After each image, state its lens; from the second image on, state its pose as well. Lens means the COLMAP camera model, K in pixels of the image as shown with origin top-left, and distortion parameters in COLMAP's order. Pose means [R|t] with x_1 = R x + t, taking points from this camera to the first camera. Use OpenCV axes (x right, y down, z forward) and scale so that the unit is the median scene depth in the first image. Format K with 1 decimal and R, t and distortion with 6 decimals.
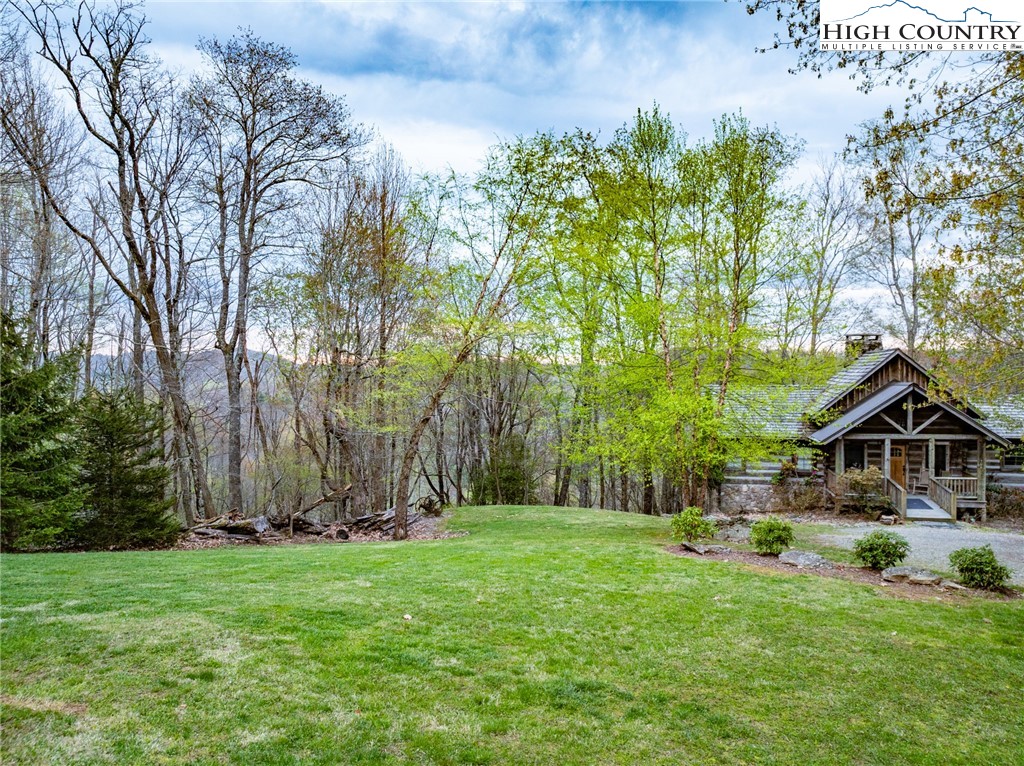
lens RADIAL K [[710.6, 0, 516.3], [0, 710.6, 390.6], [0, 0, 1]] dist [-0.044282, 0.017568]
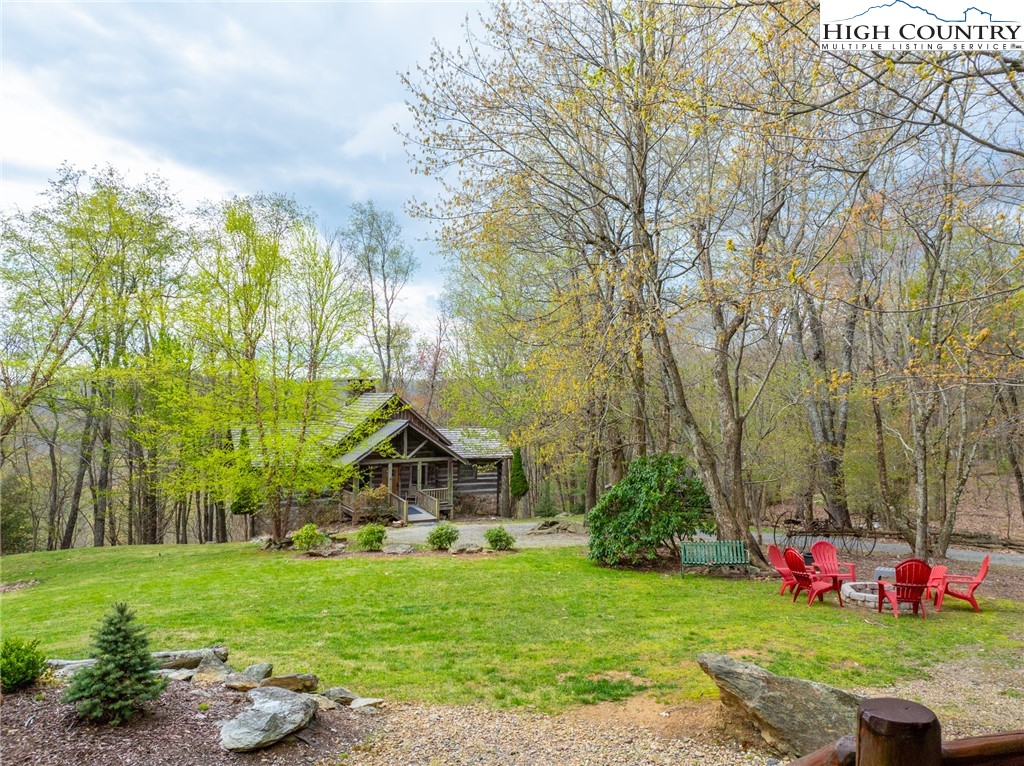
lens RADIAL K [[710.6, 0, 507.9], [0, 710.6, 384.0], [0, 0, 1]] dist [-0.044282, 0.017568]
pose [[0.737679, 0.025026, 0.674688, -0.208569], [0.005017, 0.999082, -0.042545, -0.021268], [-0.675133, 0.034769, 0.736876, -0.128448]]
